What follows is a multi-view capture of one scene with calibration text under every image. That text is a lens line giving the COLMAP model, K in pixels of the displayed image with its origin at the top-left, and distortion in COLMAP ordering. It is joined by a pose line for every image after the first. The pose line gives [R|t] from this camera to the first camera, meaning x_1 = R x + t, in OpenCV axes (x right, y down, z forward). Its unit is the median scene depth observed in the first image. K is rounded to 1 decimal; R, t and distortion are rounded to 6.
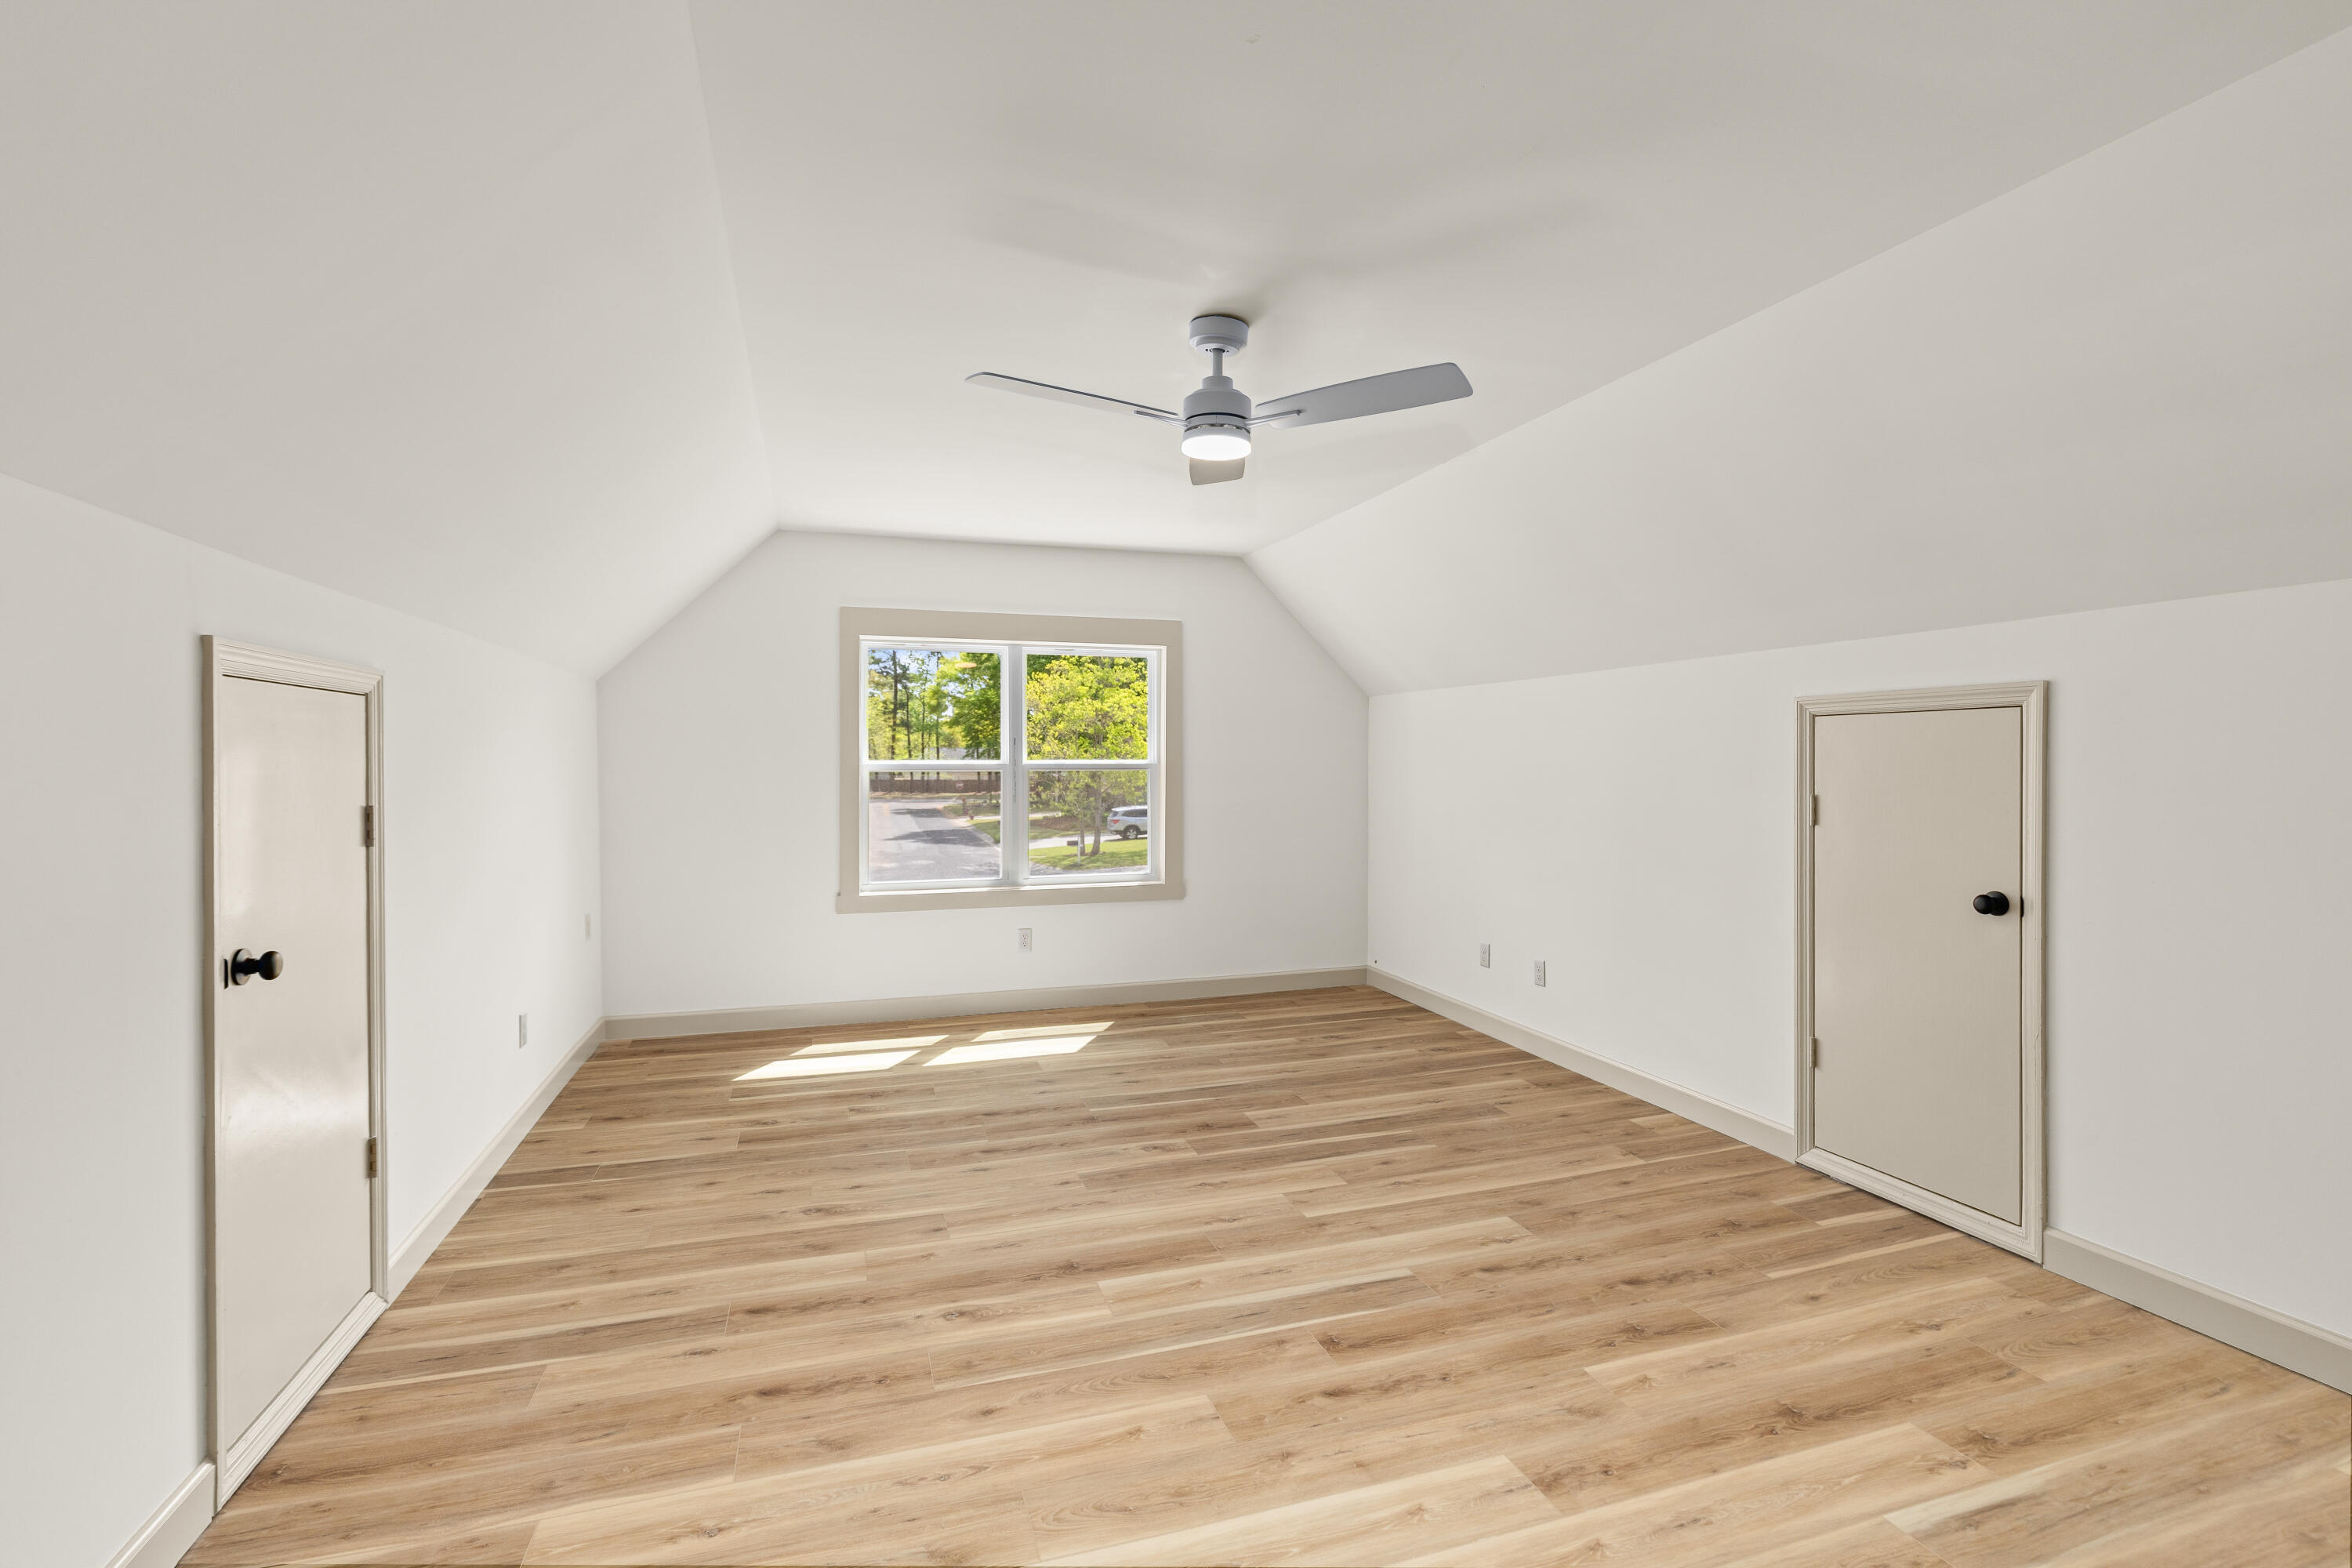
lens RADIAL K [[1058.4, 0, 1181.6], [0, 1058.4, 774.8], [0, 0, 1]] dist [0.001023, 0.000085]
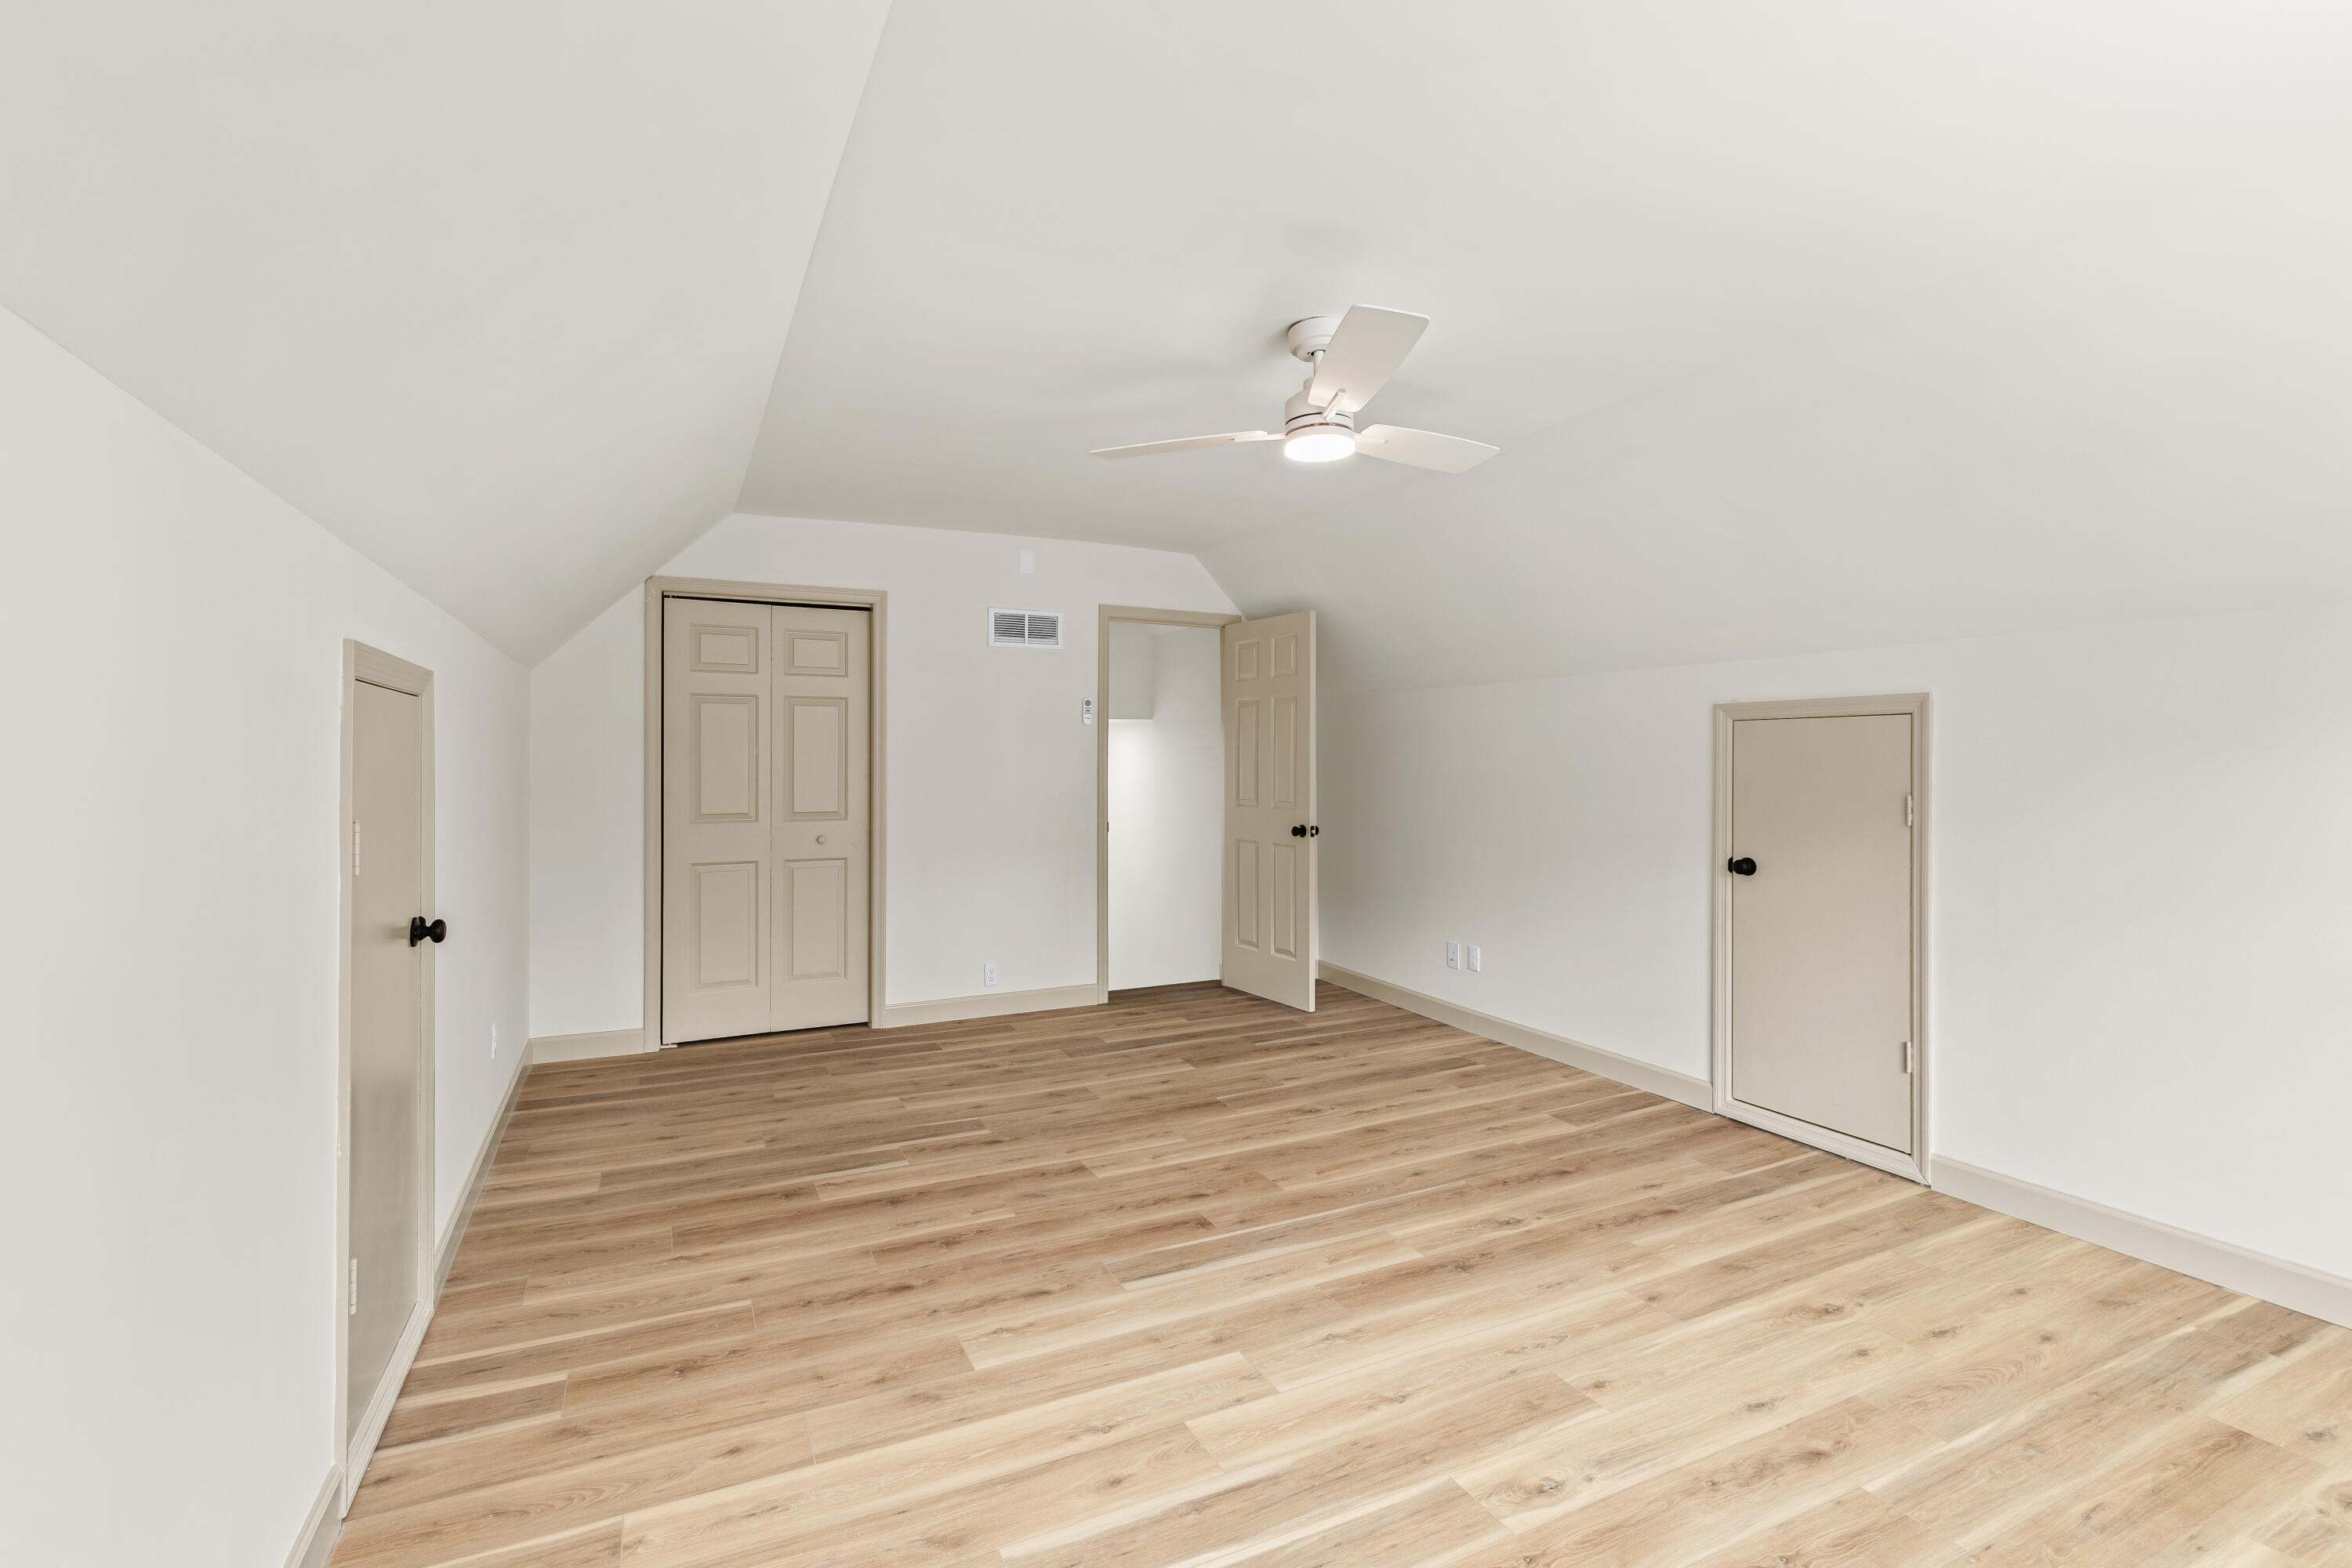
lens RADIAL K [[1058.4, 0, 1170.3], [0, 1058.4, 773.2], [0, 0, 1]] dist [0.001023, 0.000085]
pose [[-0.992308, 0.001330, -0.123786, 0.317766], [-0.001447, 0.999749, 0.022340, -0.025754], [0.123785, 0.022347, -0.992057, 2.116774]]
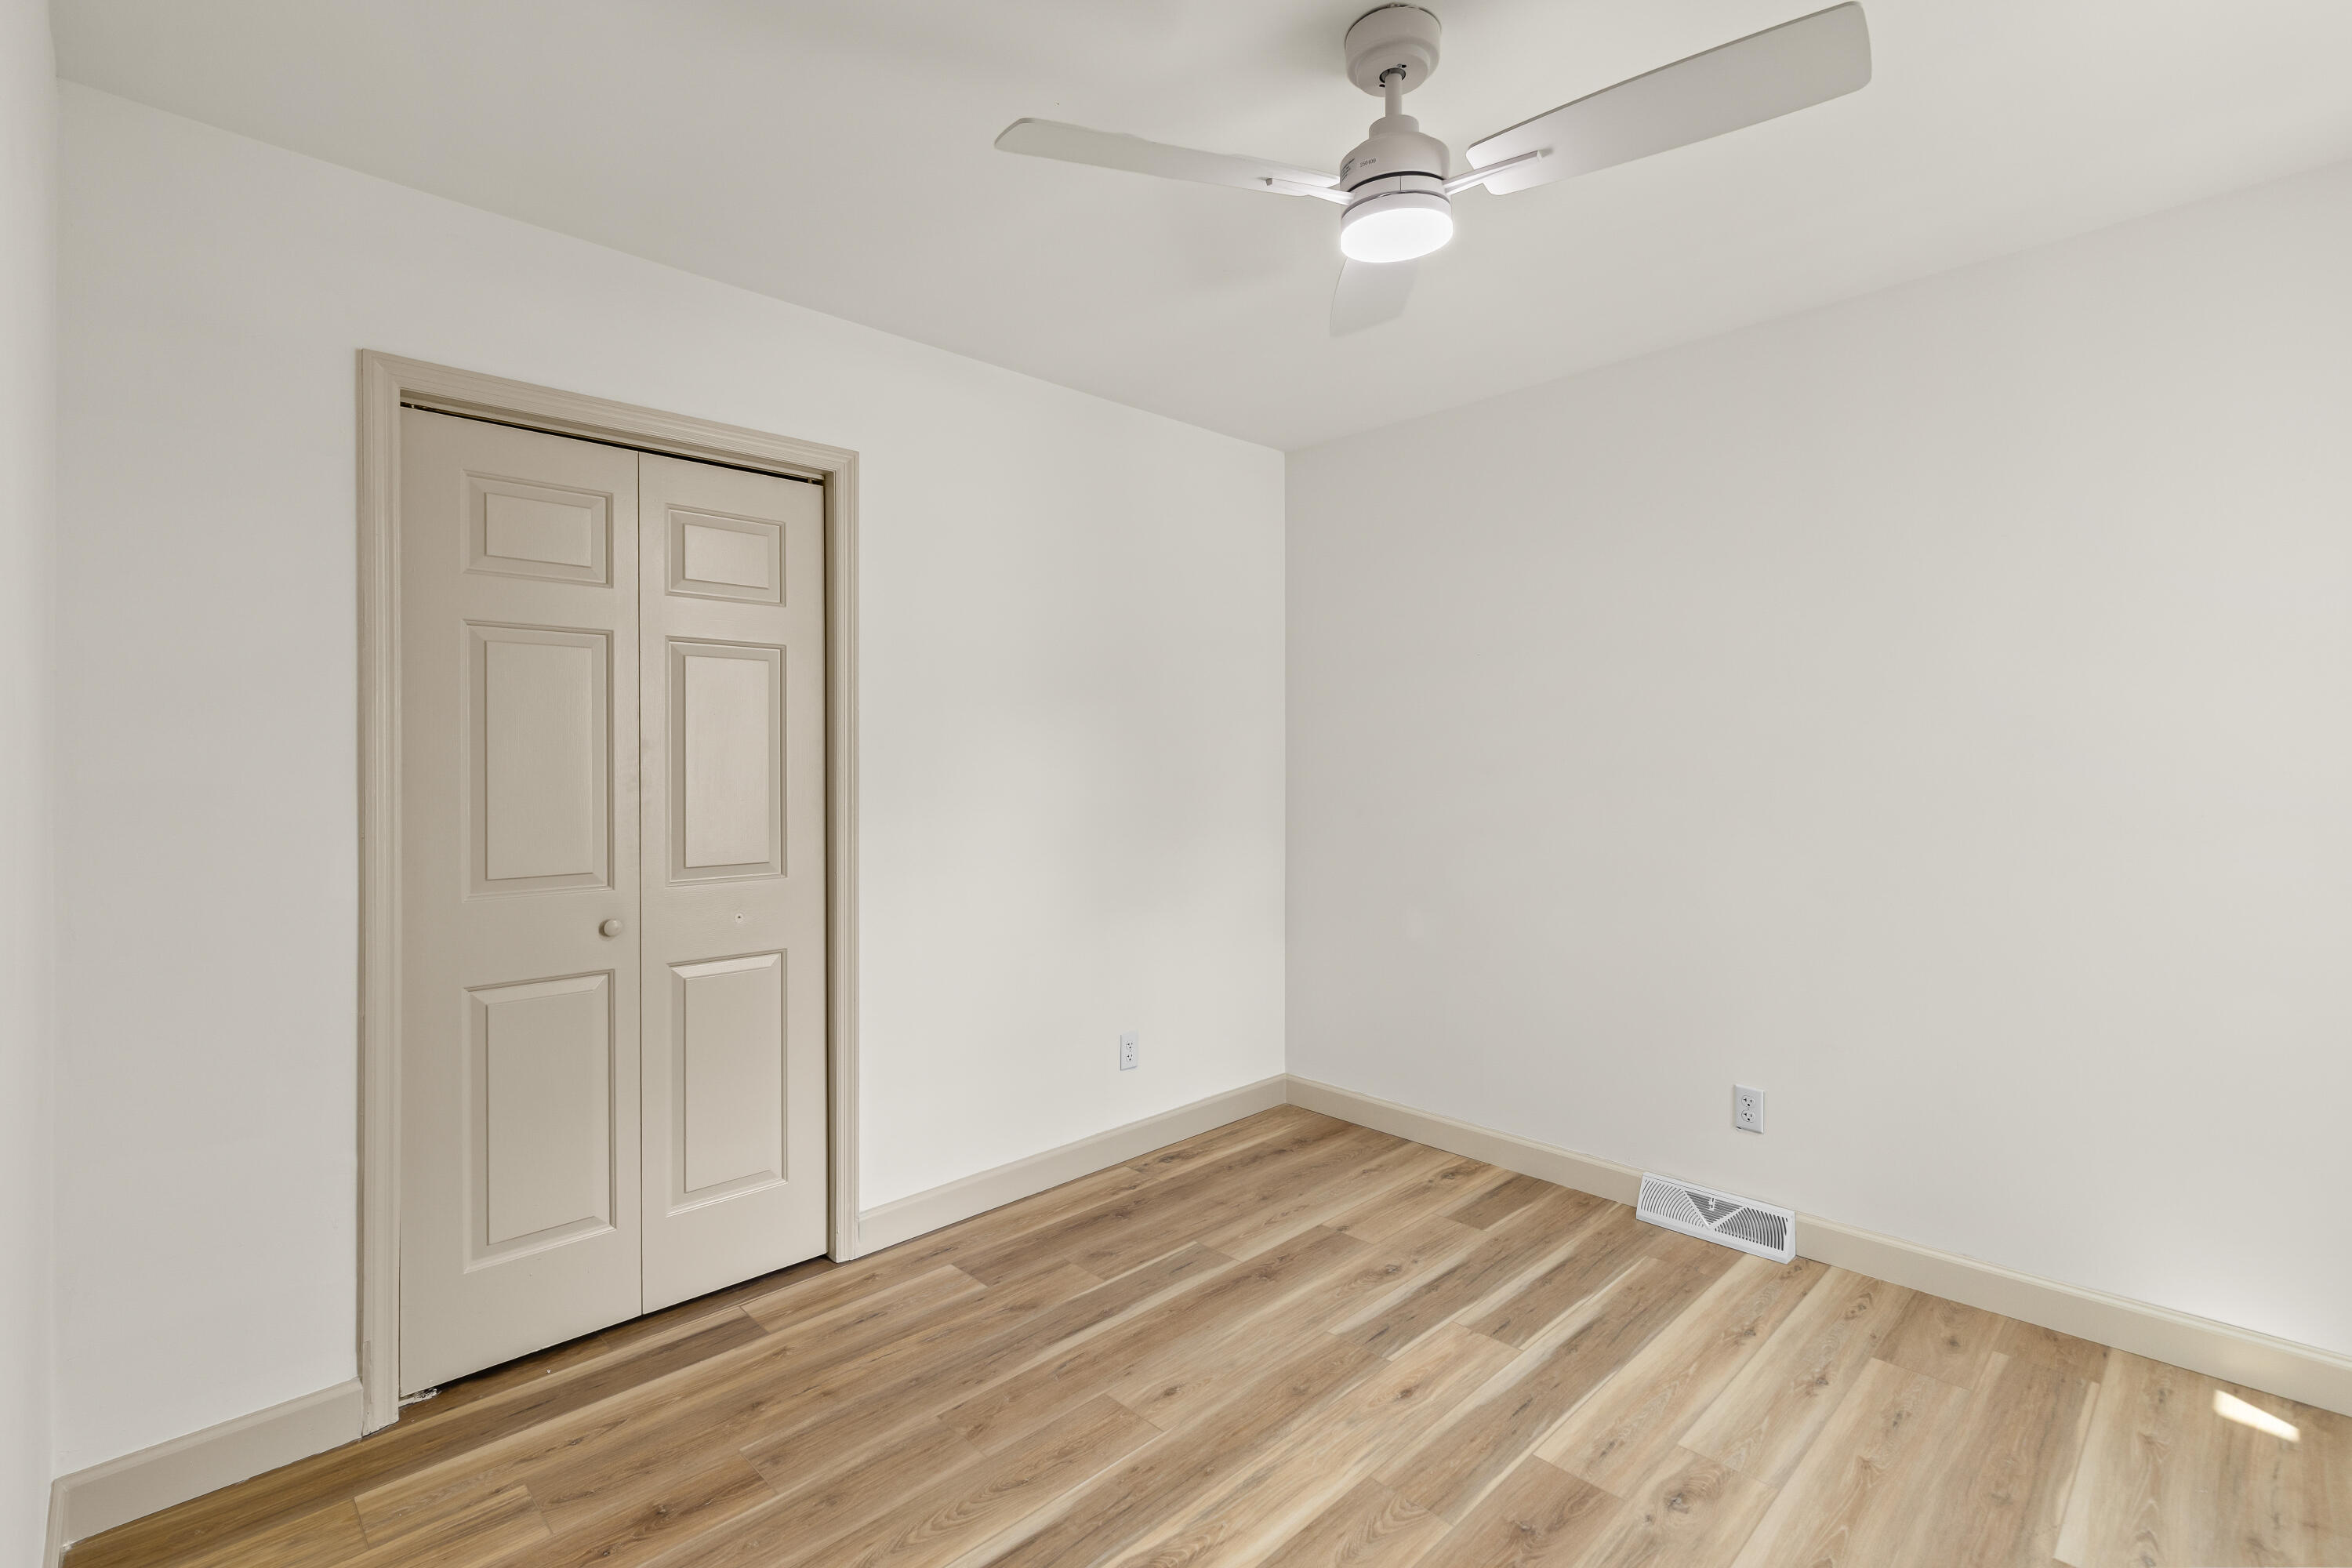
lens RADIAL K [[1058.4, 0, 1180.0], [0, 1058.4, 771.8], [0, 0, 1]] dist [0.001023, 0.000085]
pose [[-0.909559, -0.006162, -0.415530, 0.364608], [-0.028832, 0.998416, 0.048304, -0.029308], [0.414574, 0.055916, -0.908296, 2.016902]]
